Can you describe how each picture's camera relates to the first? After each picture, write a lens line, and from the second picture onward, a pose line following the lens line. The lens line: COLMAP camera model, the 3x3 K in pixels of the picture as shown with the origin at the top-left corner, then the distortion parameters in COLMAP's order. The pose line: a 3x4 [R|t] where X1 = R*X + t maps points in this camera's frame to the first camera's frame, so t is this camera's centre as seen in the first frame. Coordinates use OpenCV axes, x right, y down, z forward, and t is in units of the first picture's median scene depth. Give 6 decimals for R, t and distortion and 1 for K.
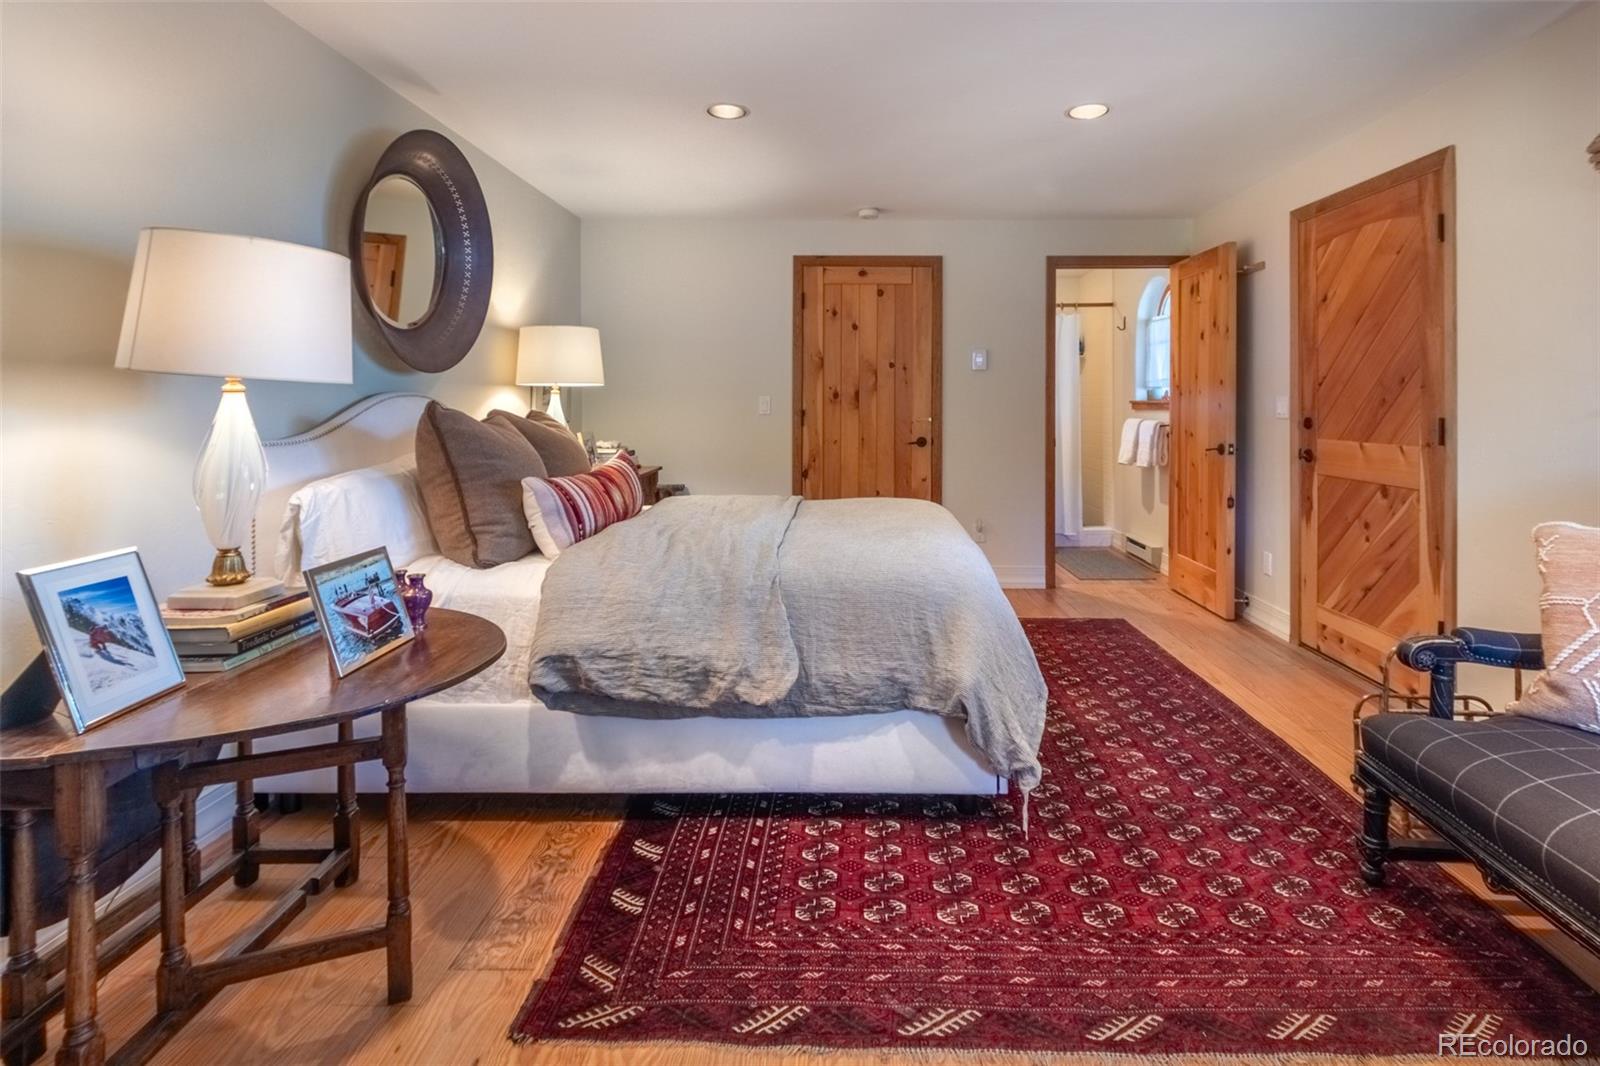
lens RADIAL K [[770.4, 0, 801.1], [0, 770.4, 405.4], [0, 0, 1]] dist [0.003835, -0.000267]
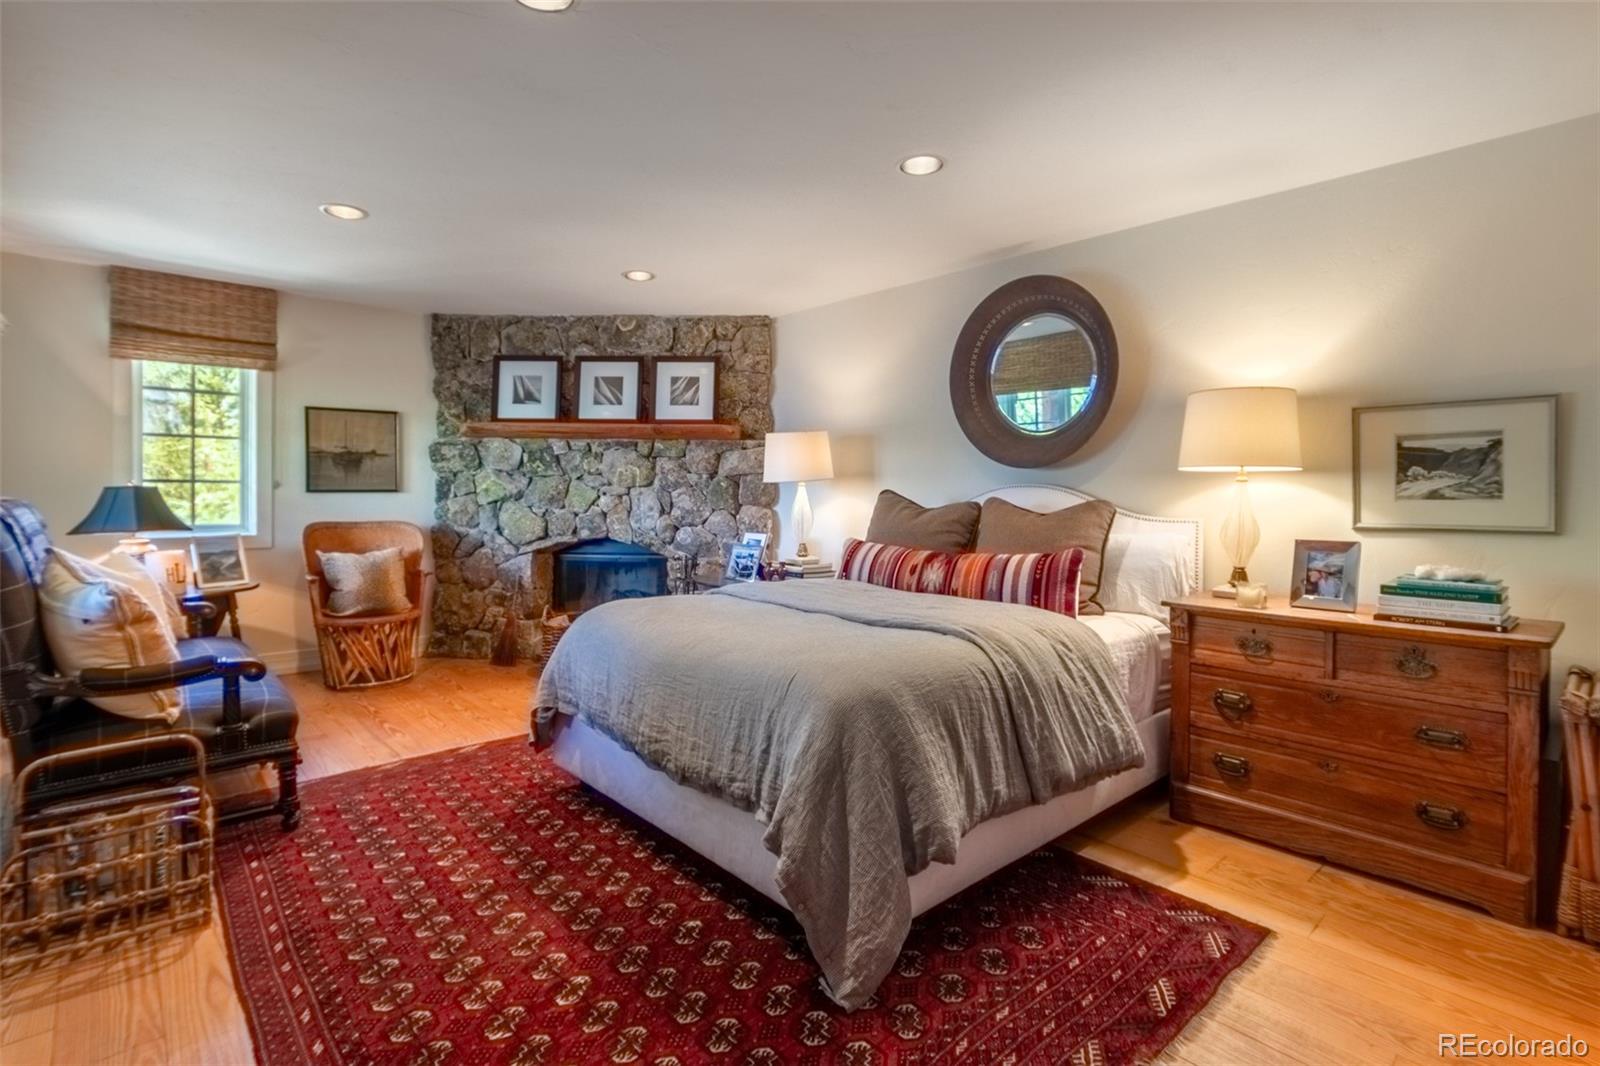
lens RADIAL K [[770.4, 0, 797.0], [0, 770.4, 501.1], [0, 0, 1]] dist [0.003835, -0.000267]
pose [[-0.695497, -0.000195, -0.718529, 1.310417], [-0.016154, 0.999751, 0.015365, -0.006760], [0.718348, 0.022294, -0.695327, 3.089377]]
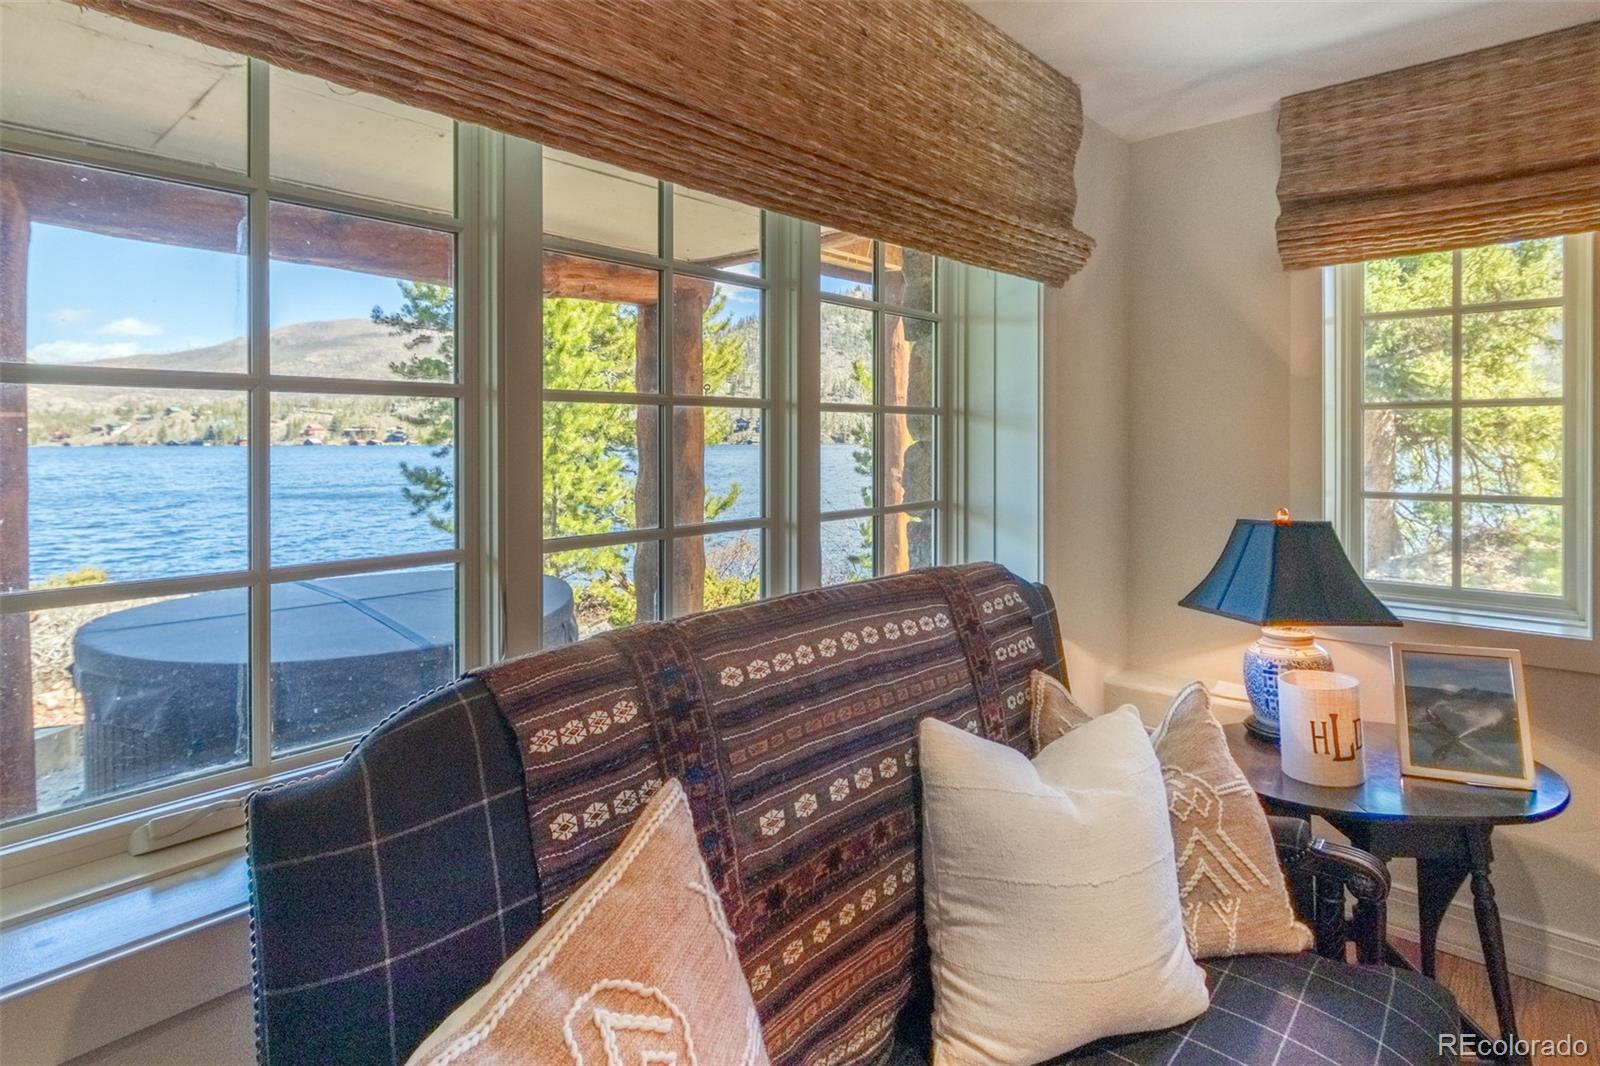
lens RADIAL K [[843.3, 0, 796.6], [0, 843.3, 443.4], [0, 0, 1]] dist [-0.000696, 0.001119]
pose [[-0.784042, -0.001656, 0.620706, 0.767449], [0.009277, 0.999853, 0.014386, -0.135131], [-0.620639, 0.017037, -0.783911, 1.280834]]
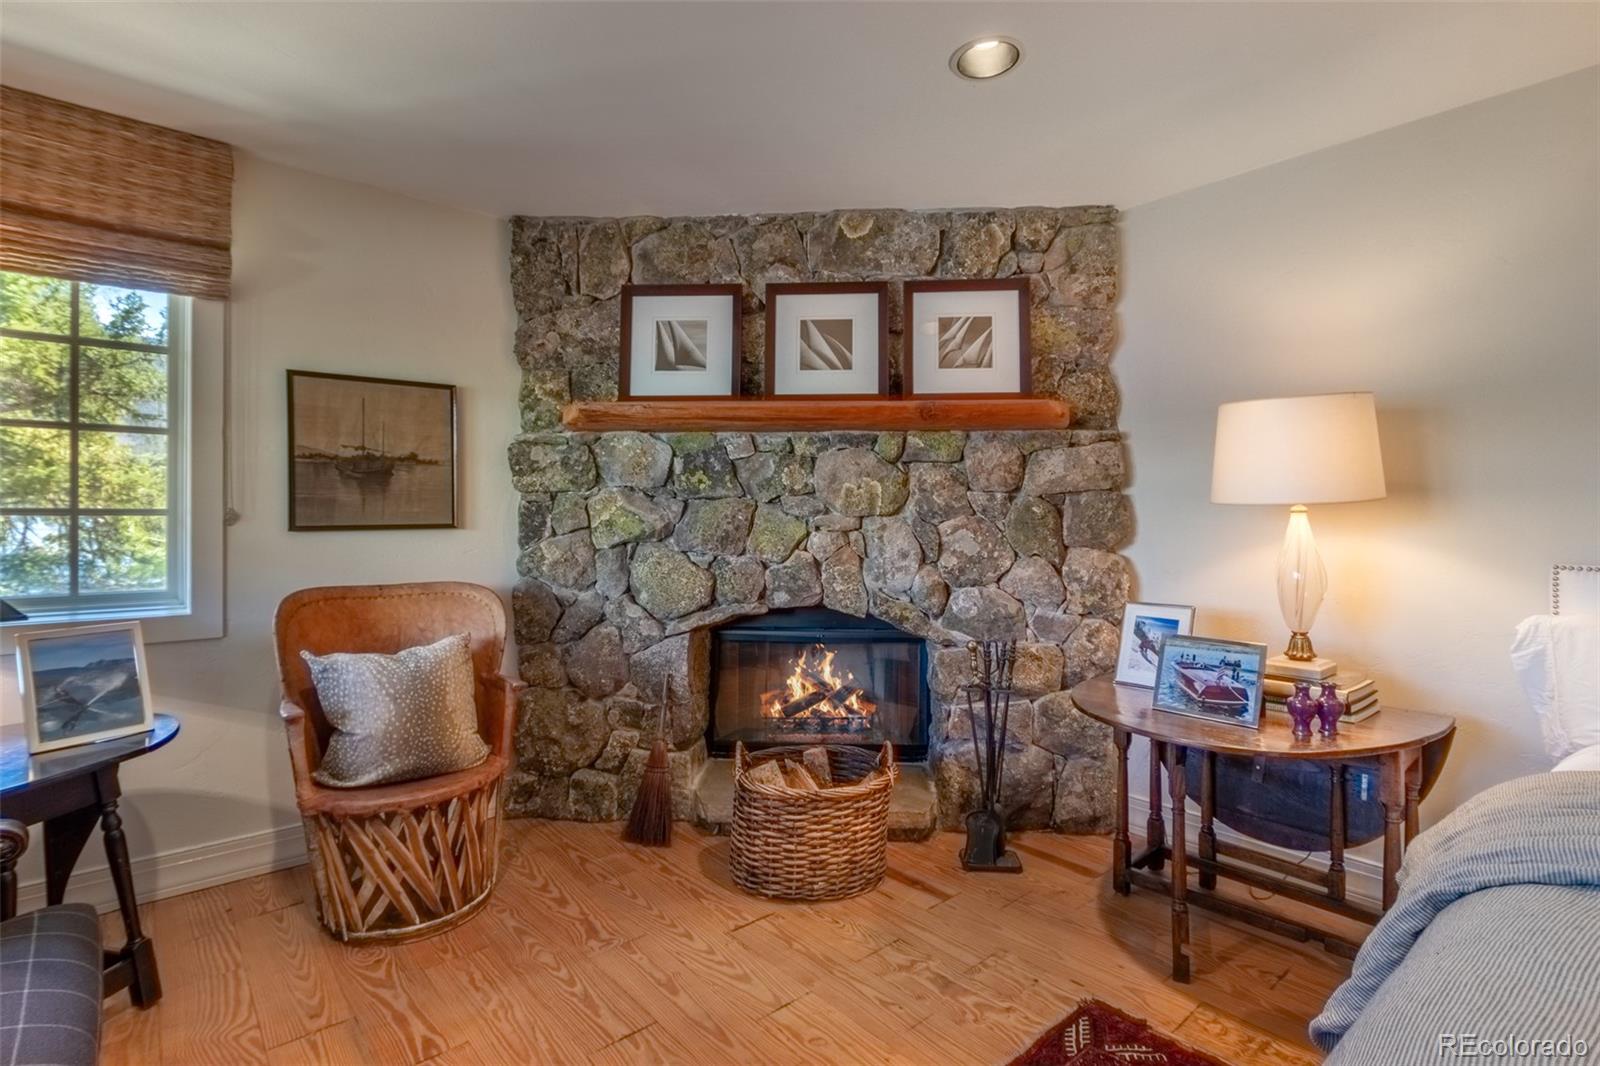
lens RADIAL K [[770.4, 0, 802.7], [0, 770.4, 517.9], [0, 0, 1]] dist [0.003835, -0.000267]
pose [[-0.711556, -0.002909, -0.702623, 0.828229], [-0.008355, 0.999956, 0.004322, -0.007233], [0.702579, 0.008946, -0.711549, 1.446201]]
